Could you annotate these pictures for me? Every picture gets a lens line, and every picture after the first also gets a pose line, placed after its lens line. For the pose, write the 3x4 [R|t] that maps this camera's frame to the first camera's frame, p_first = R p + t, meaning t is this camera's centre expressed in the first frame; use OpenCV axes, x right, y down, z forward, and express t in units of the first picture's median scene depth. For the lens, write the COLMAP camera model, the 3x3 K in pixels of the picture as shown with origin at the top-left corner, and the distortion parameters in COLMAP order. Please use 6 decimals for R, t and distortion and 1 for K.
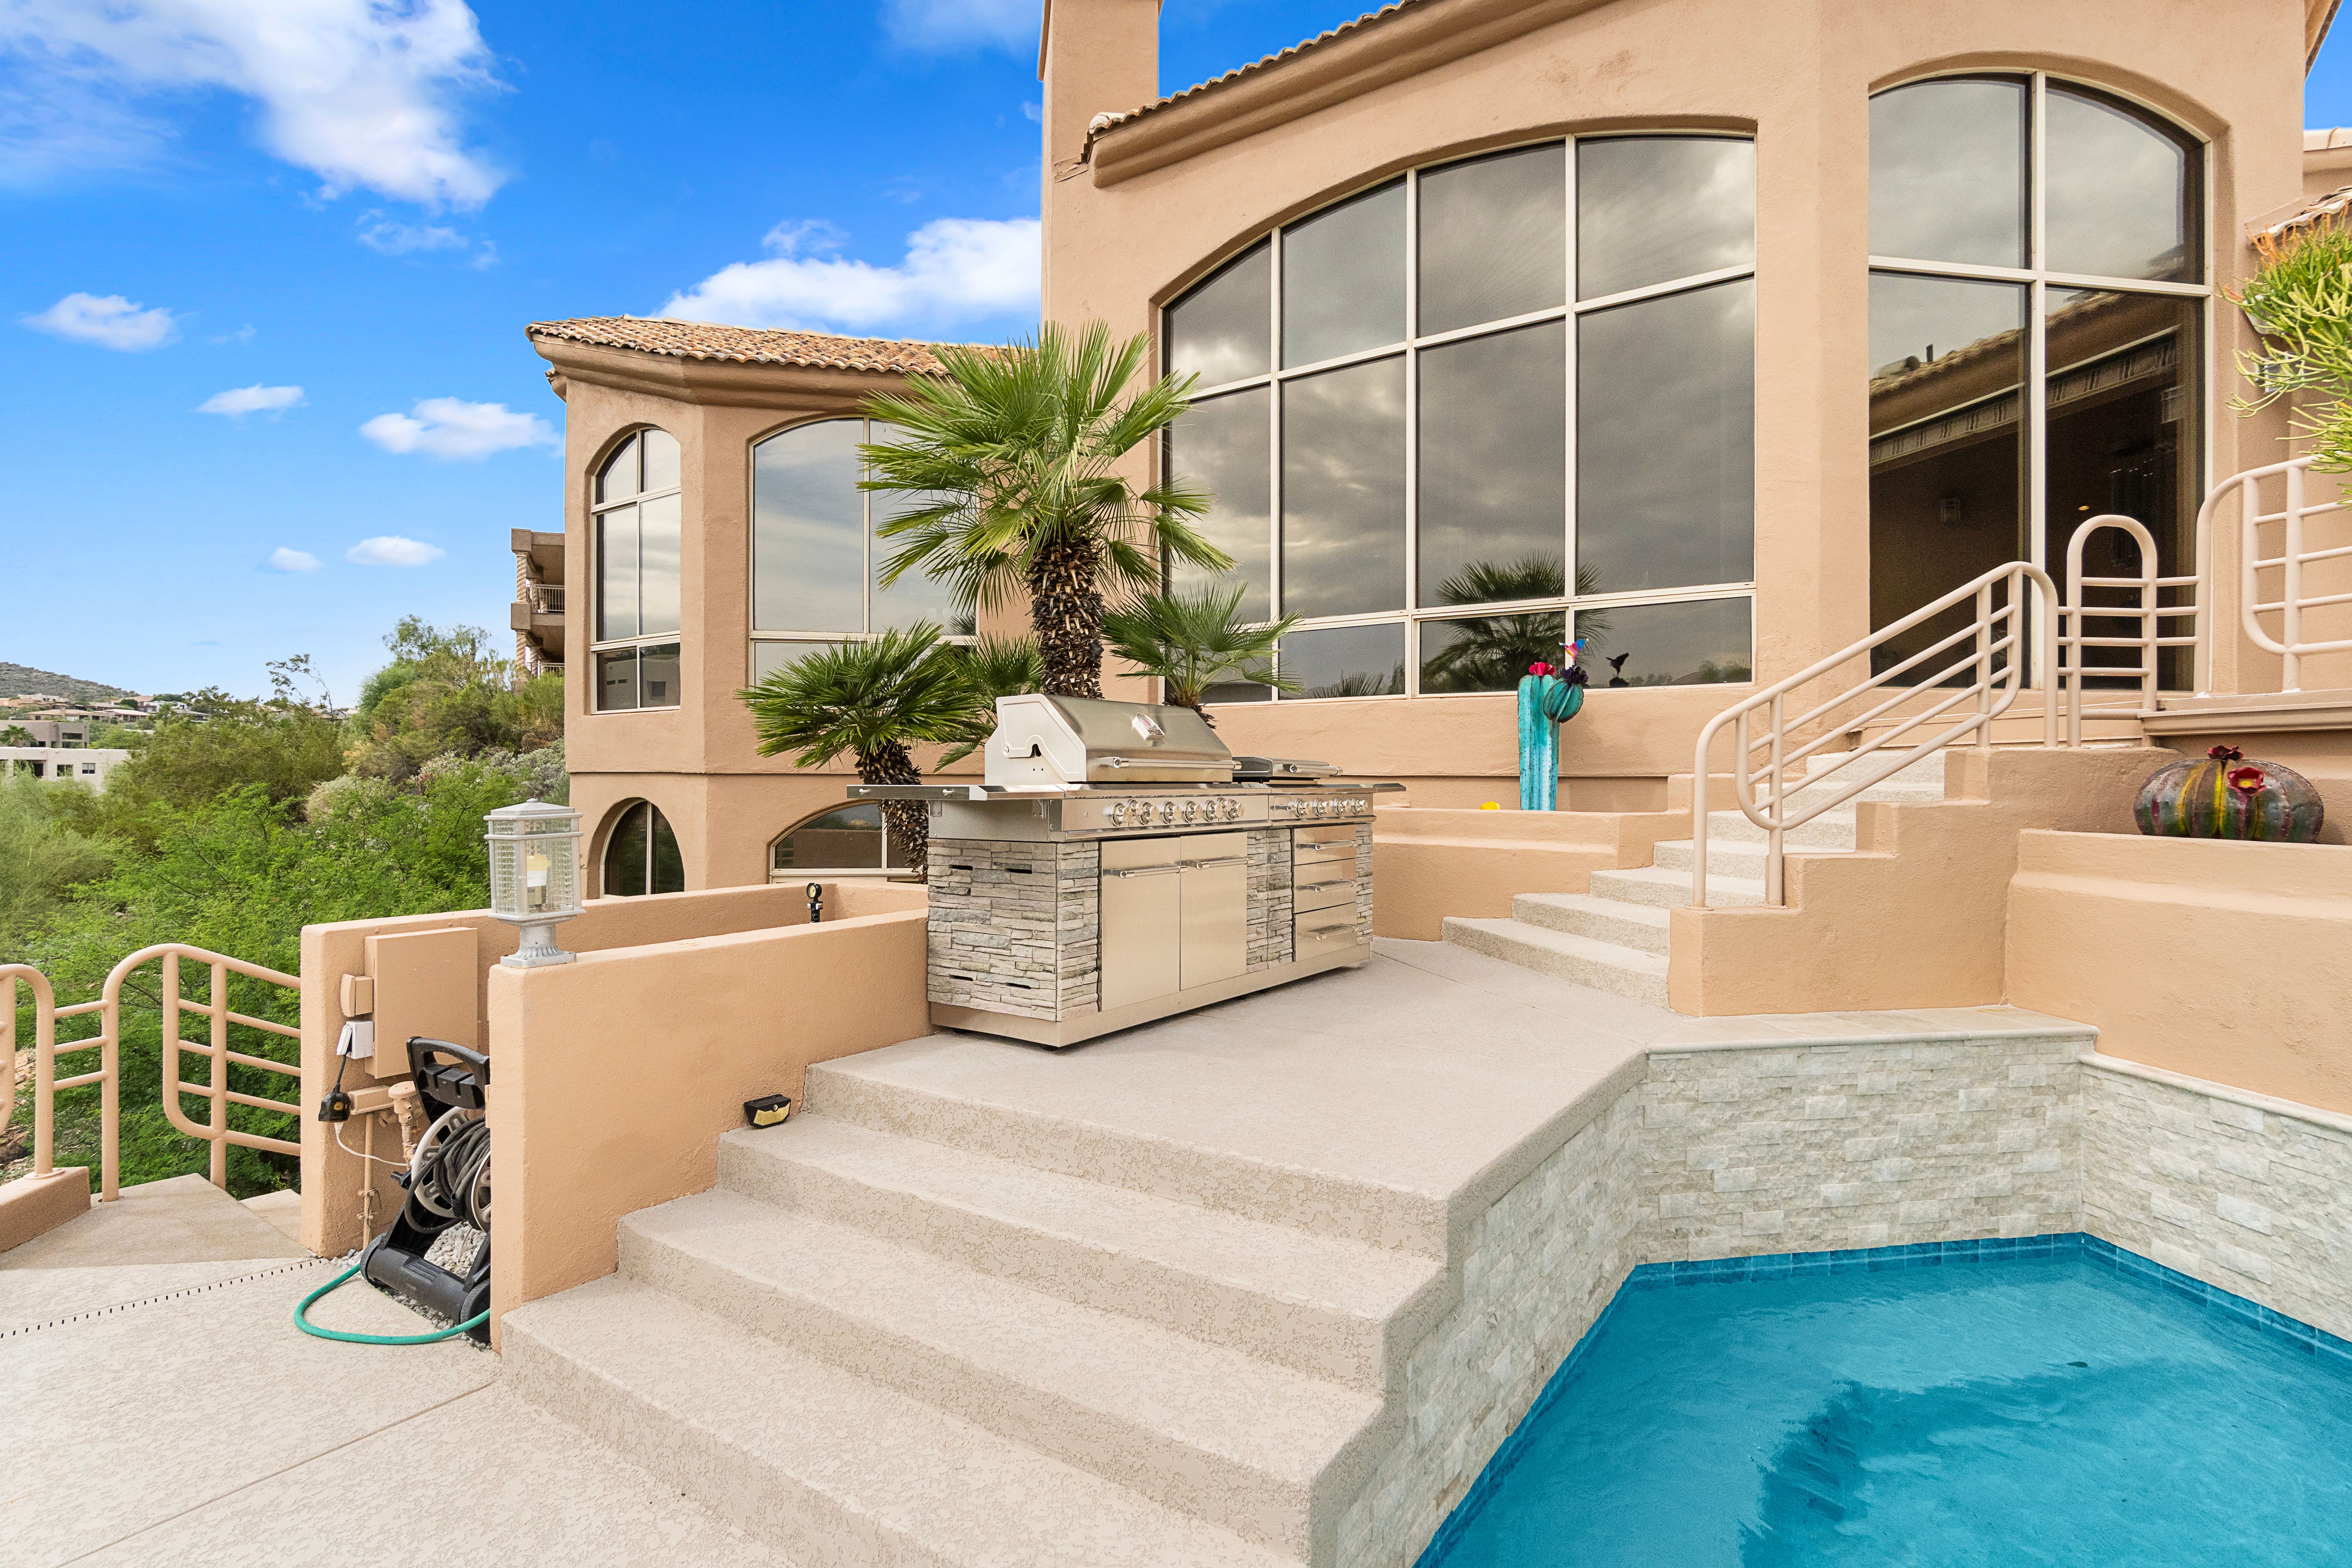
lens RADIAL K [[1094.3, 0, 1176.5], [0, 1094.3, 786.1], [0, 0, 1]] dist [-0.000352, -0.000164]
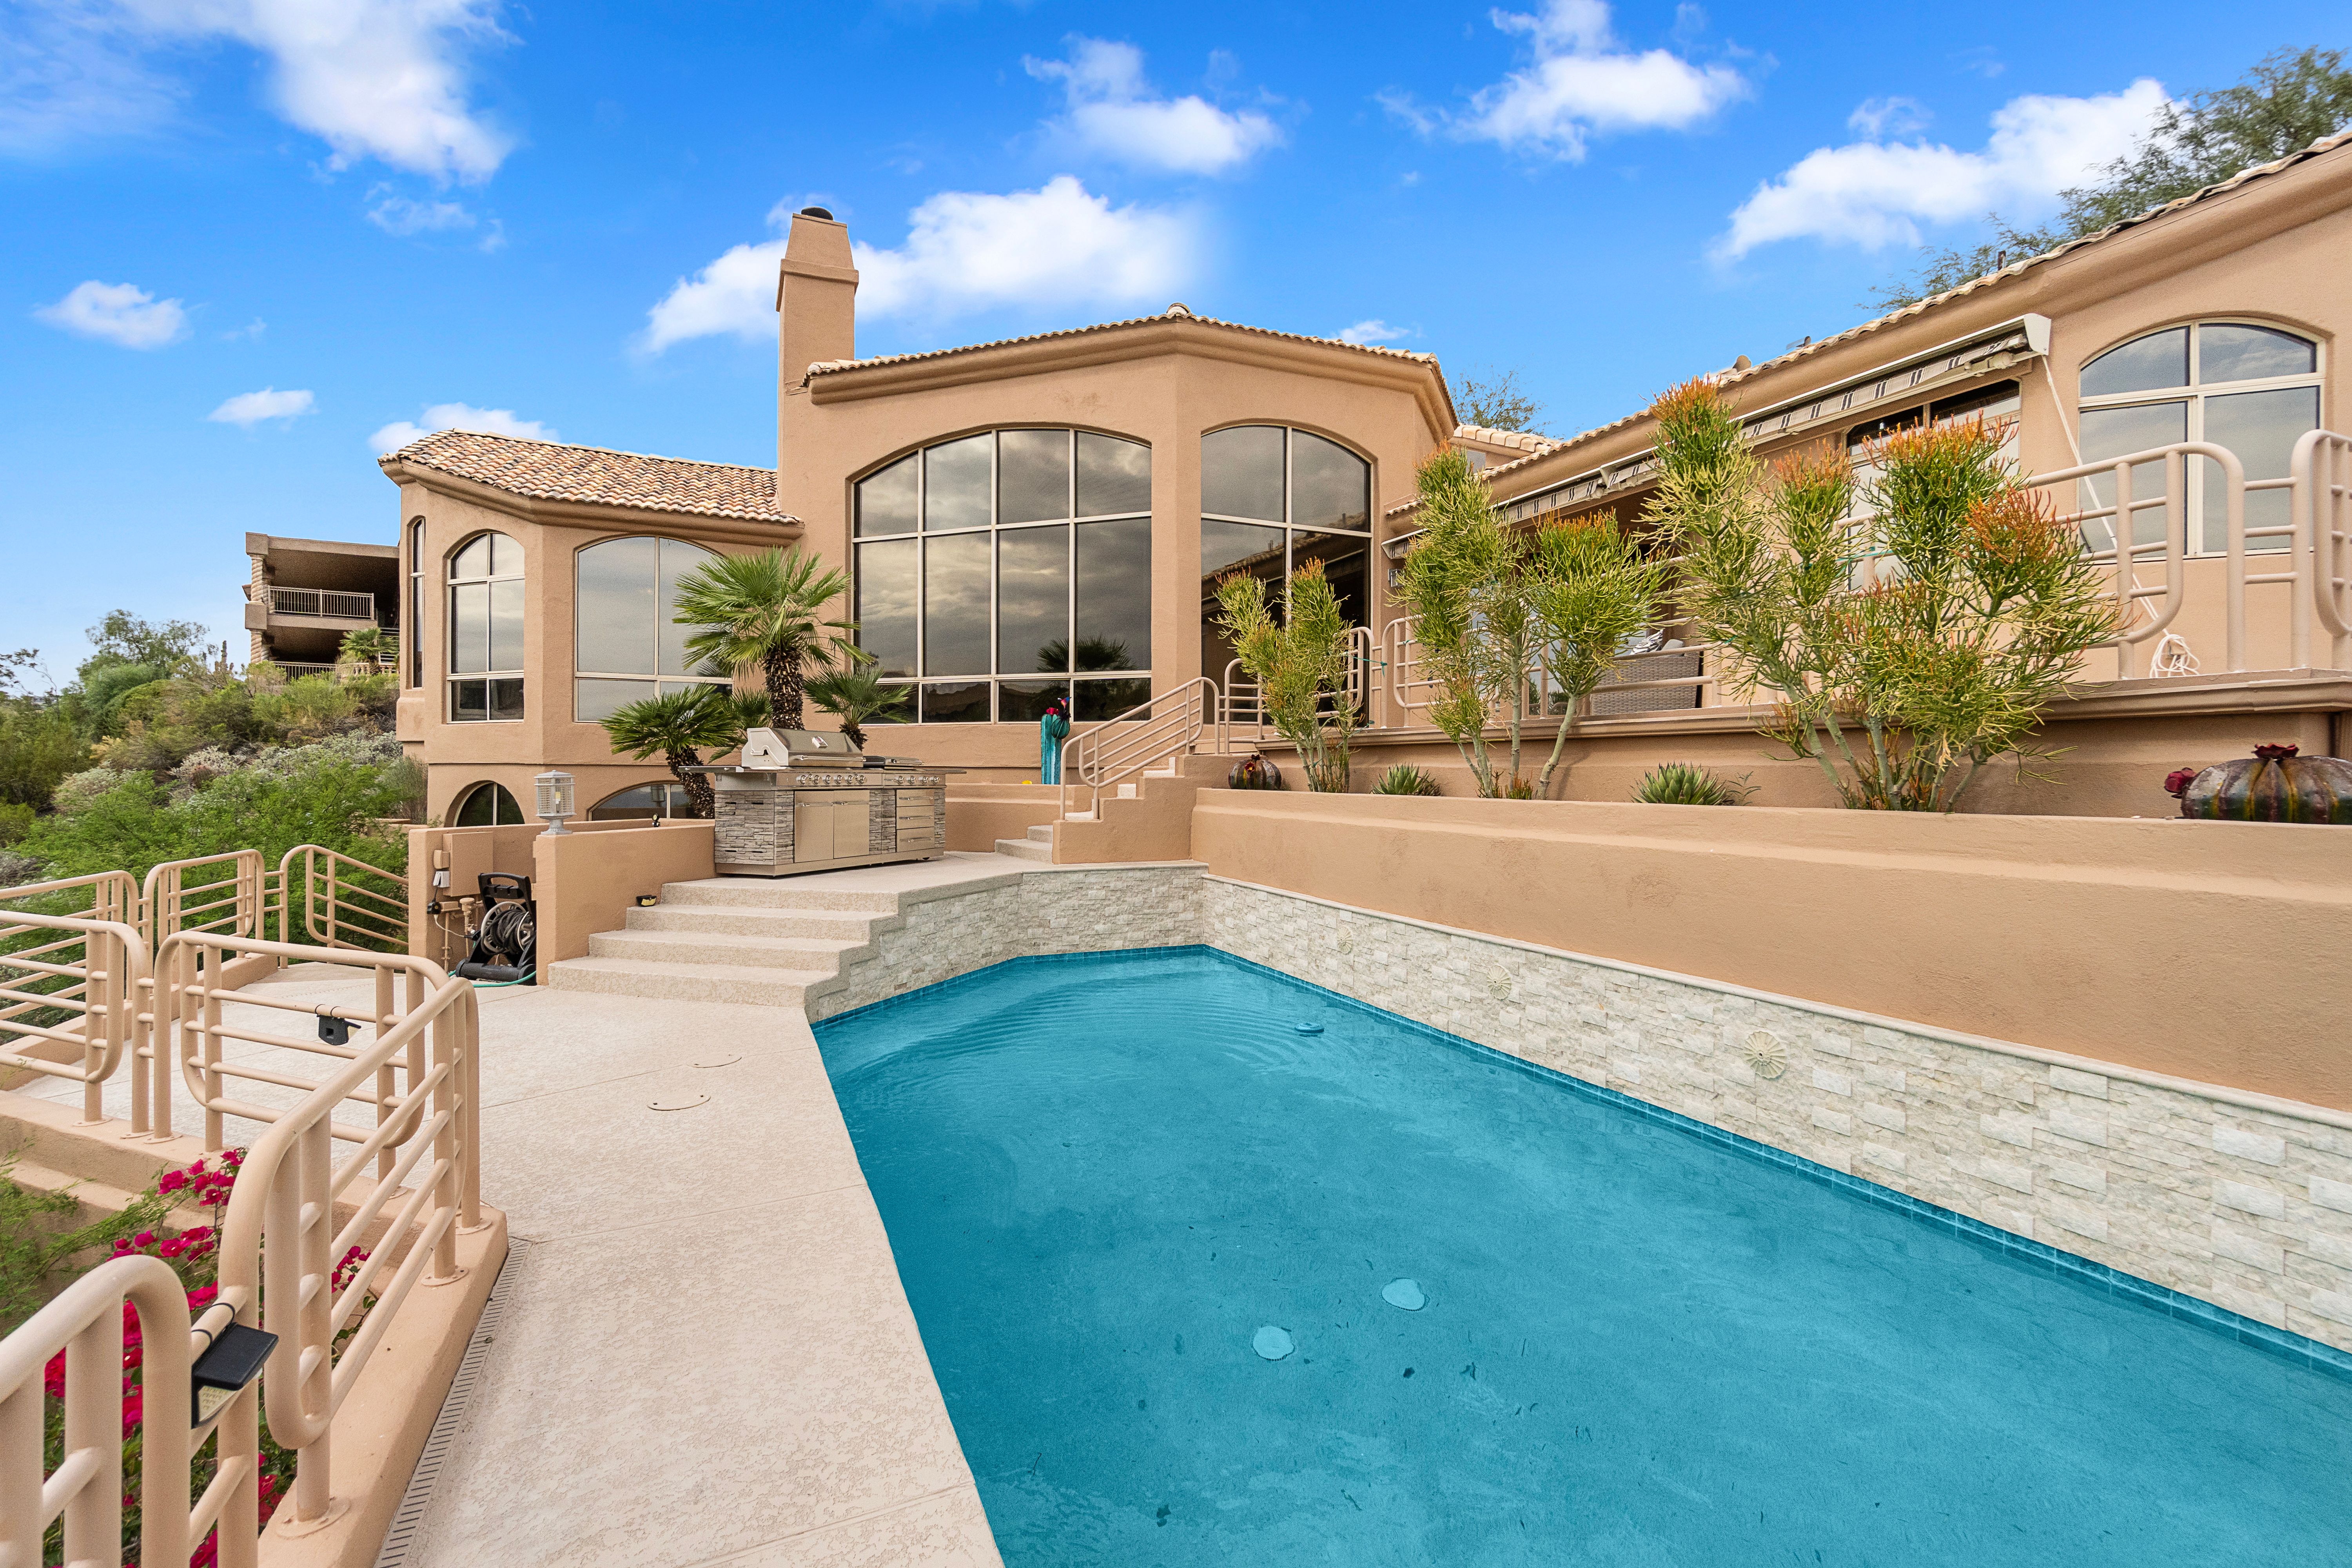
lens RADIAL K [[1009.4, 0, 1177.2], [0, 1009.4, 781.9], [0, 0, 1]] dist [-0.011022, 0.001769]
pose [[0.969995, 0.001074, 0.243122, 0.143762], [-0.000647, 0.999998, -0.001838, 0.024526], [-0.243123, 0.001626, 0.969994, -0.928201]]
